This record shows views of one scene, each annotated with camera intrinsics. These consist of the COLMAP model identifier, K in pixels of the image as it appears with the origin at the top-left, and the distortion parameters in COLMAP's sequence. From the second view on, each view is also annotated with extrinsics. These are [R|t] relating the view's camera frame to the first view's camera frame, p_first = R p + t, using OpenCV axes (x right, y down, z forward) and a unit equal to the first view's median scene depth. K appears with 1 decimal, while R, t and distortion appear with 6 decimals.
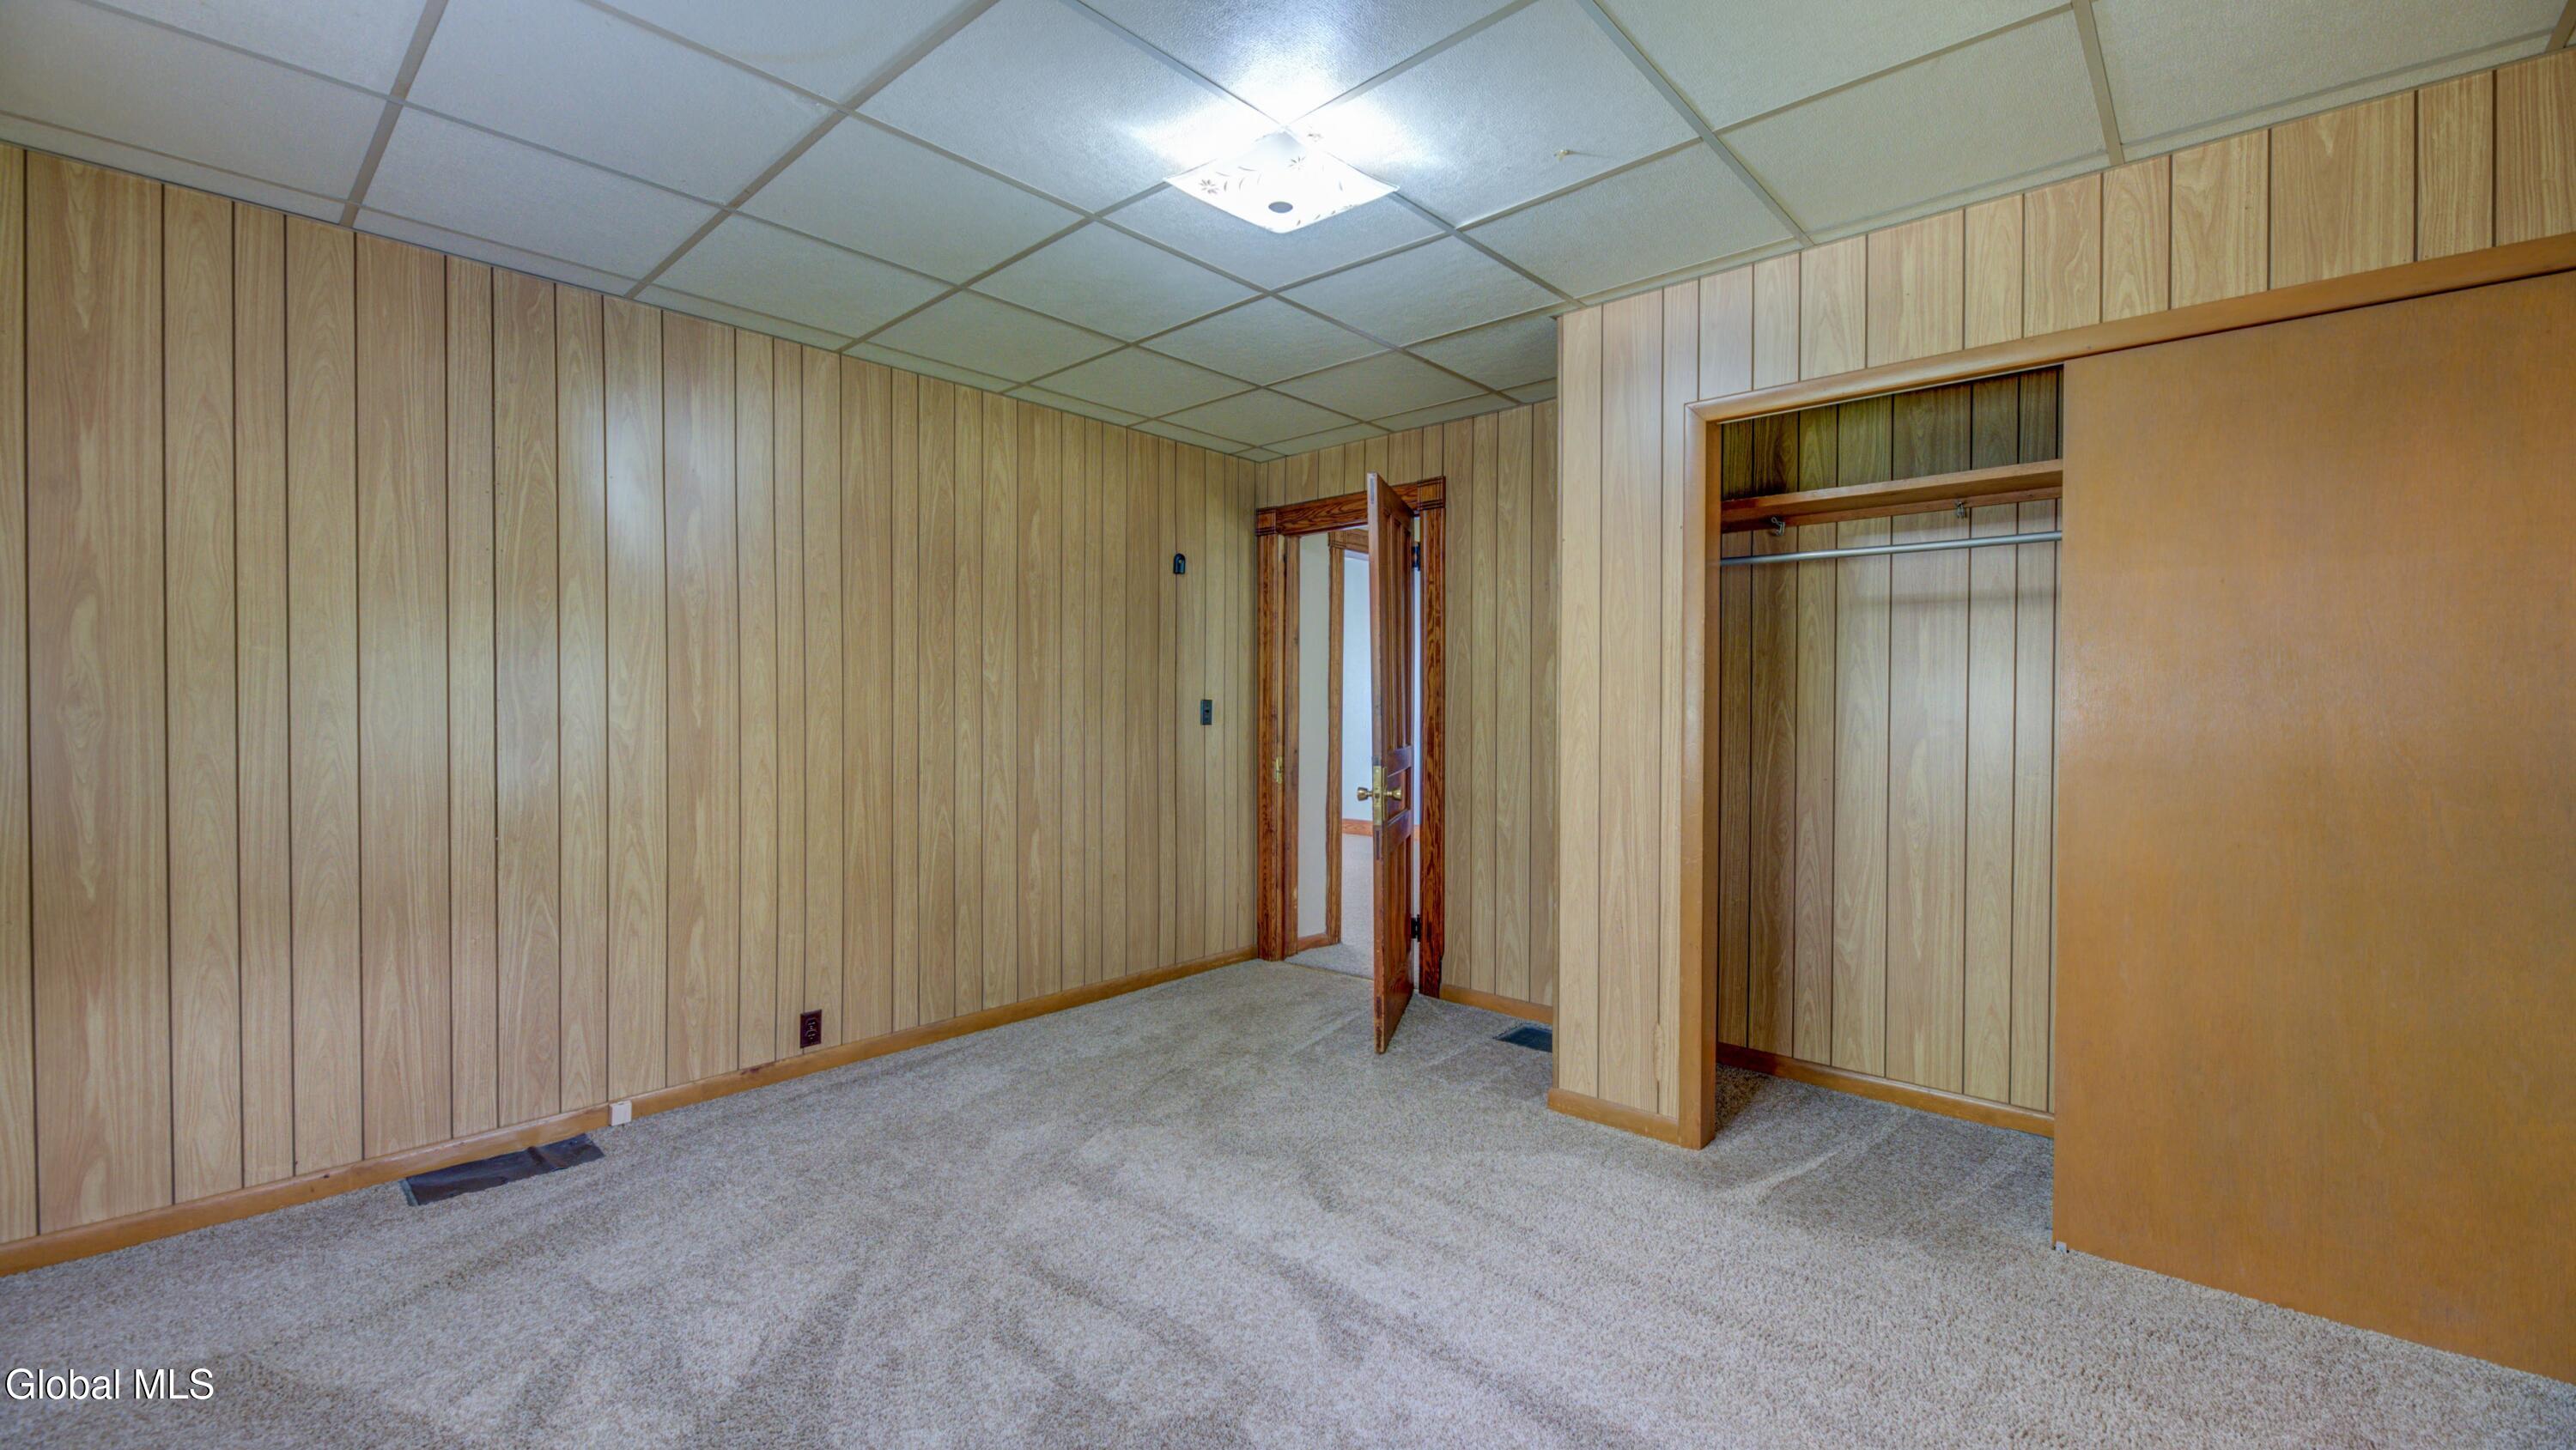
lens RADIAL K [[1059.7, 0, 1272.4], [0, 1059.7, 719.8], [0, 0, 1]] dist [-0.002275, -0.000999]
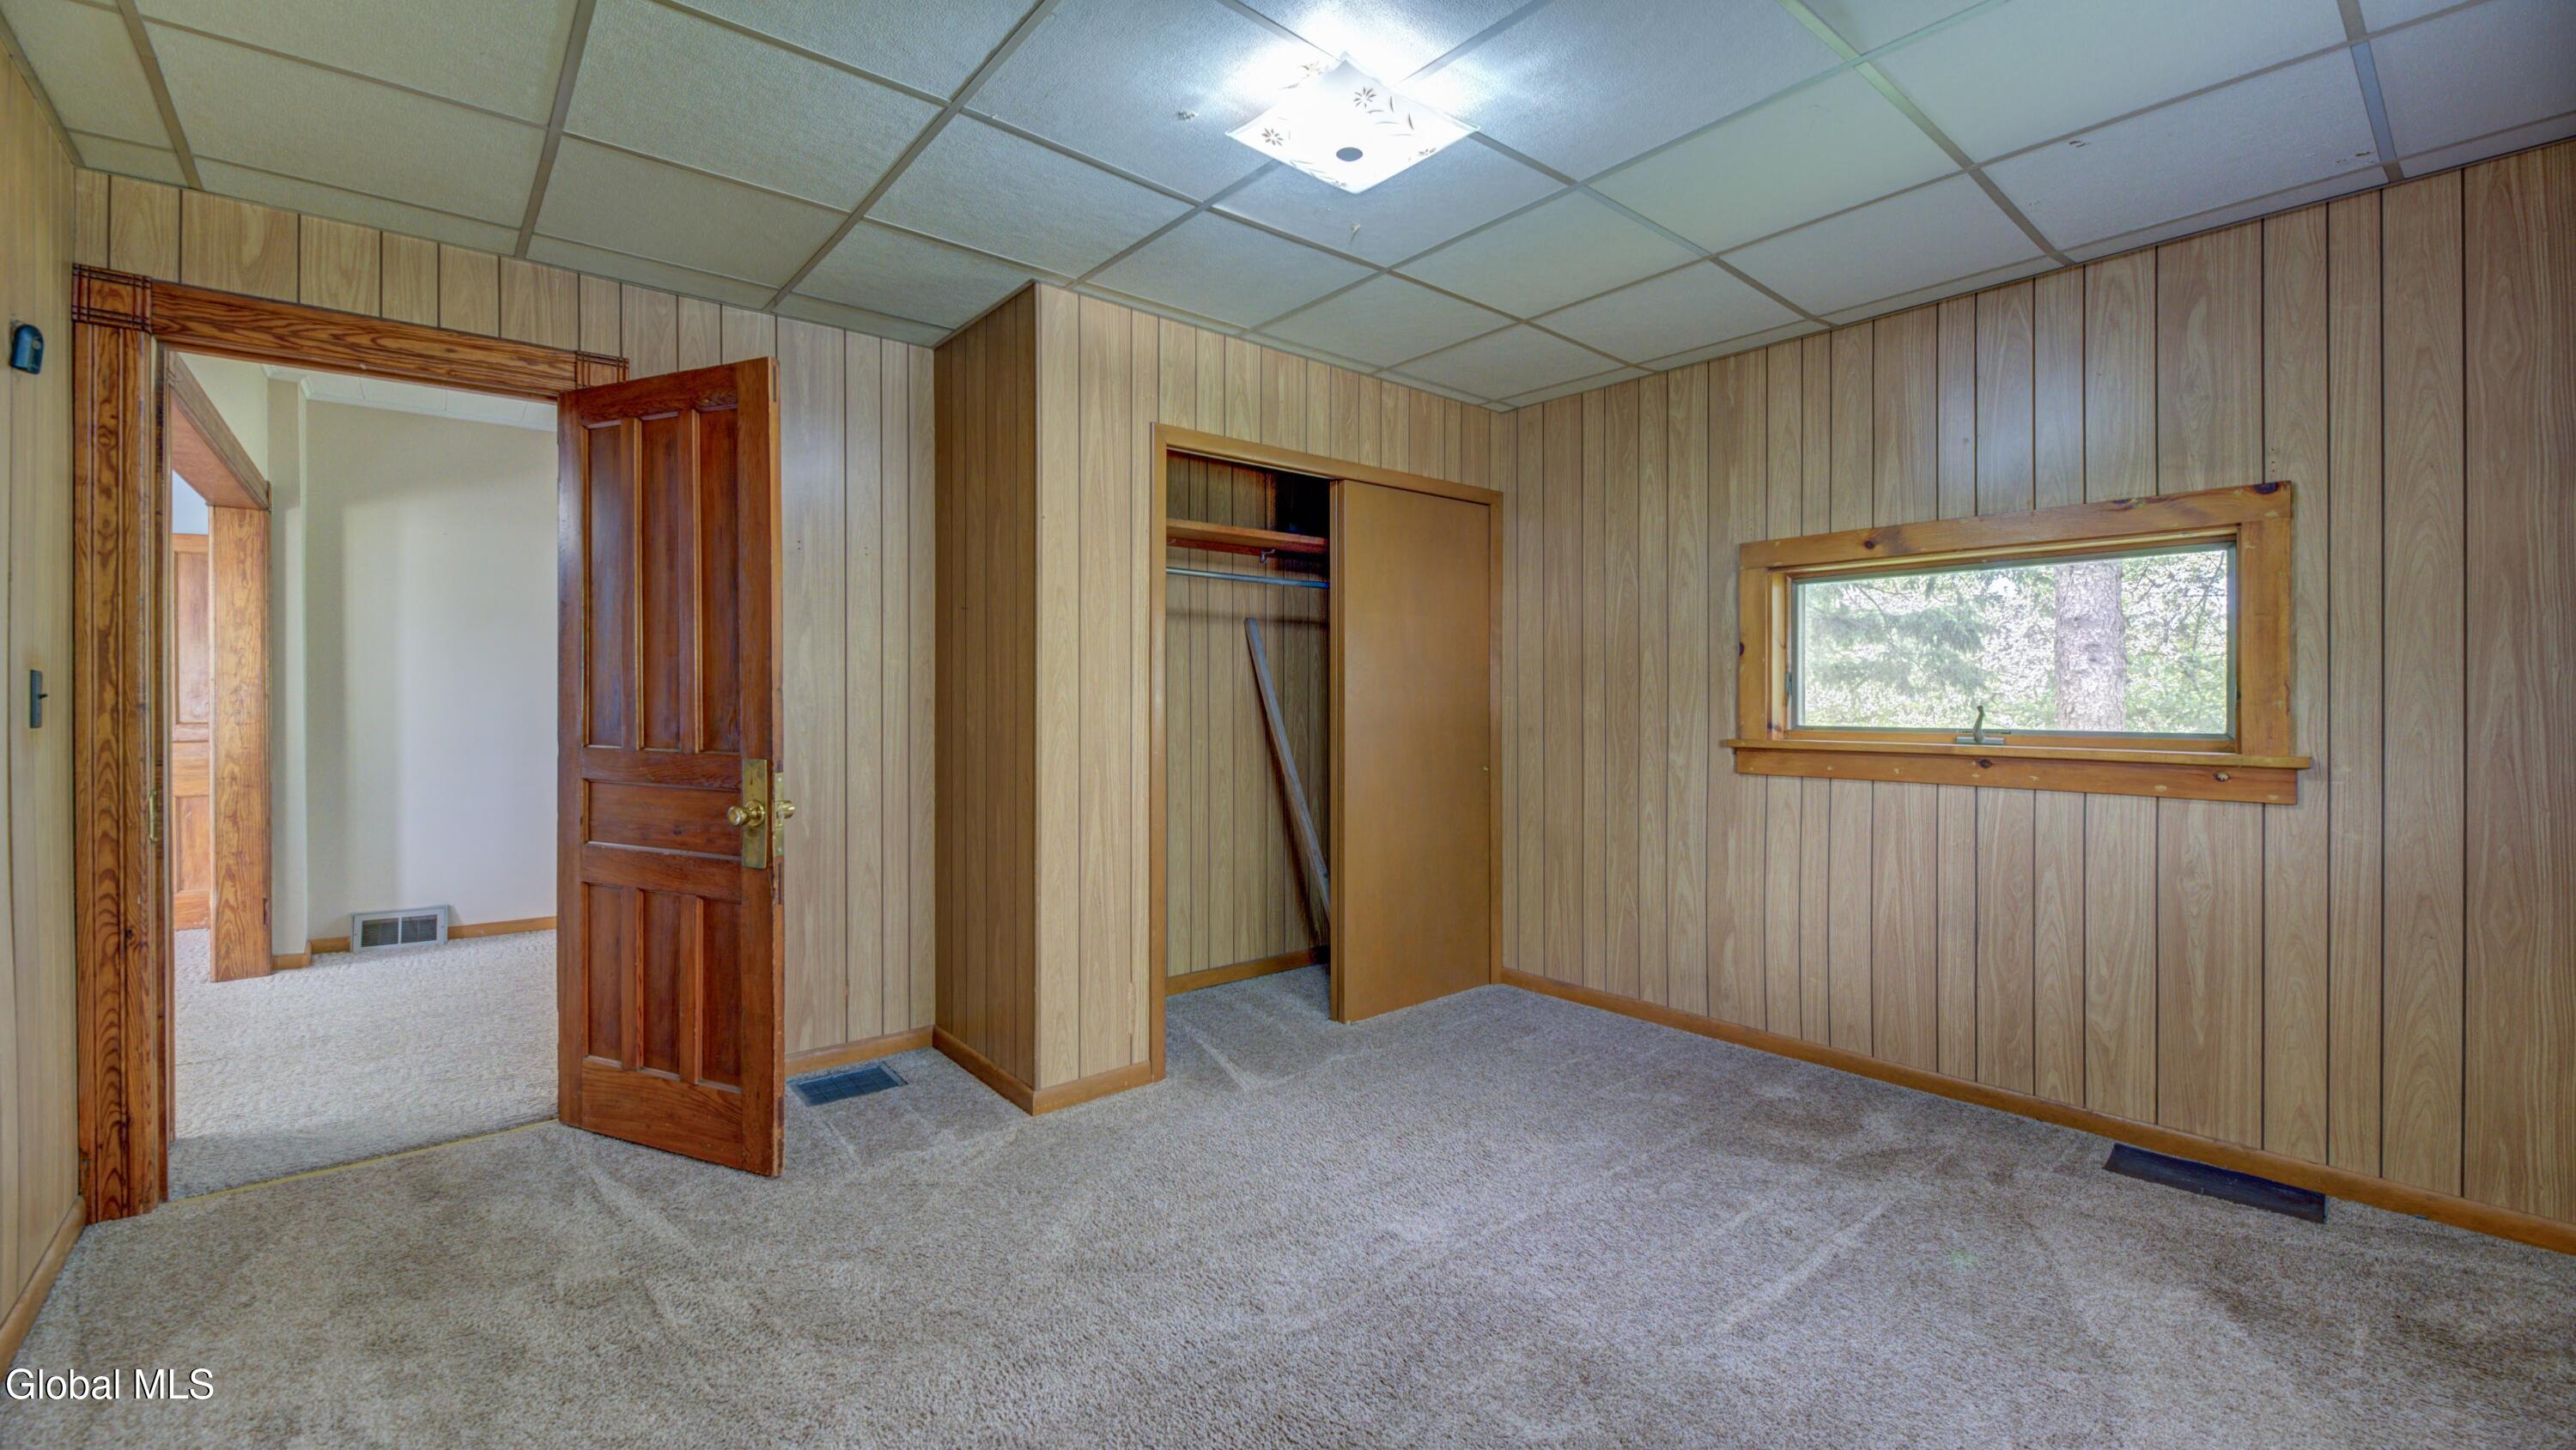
lens RADIAL K [[1059.7, 0, 1276.5], [0, 1059.7, 706.0], [0, 0, 1]] dist [-0.002275, -0.000999]
pose [[0.117928, -0.008546, 0.992985, -0.680569], [0.010160, 0.999921, 0.007399, -0.003782], [-0.992970, 0.009216, 0.118006, 0.702054]]
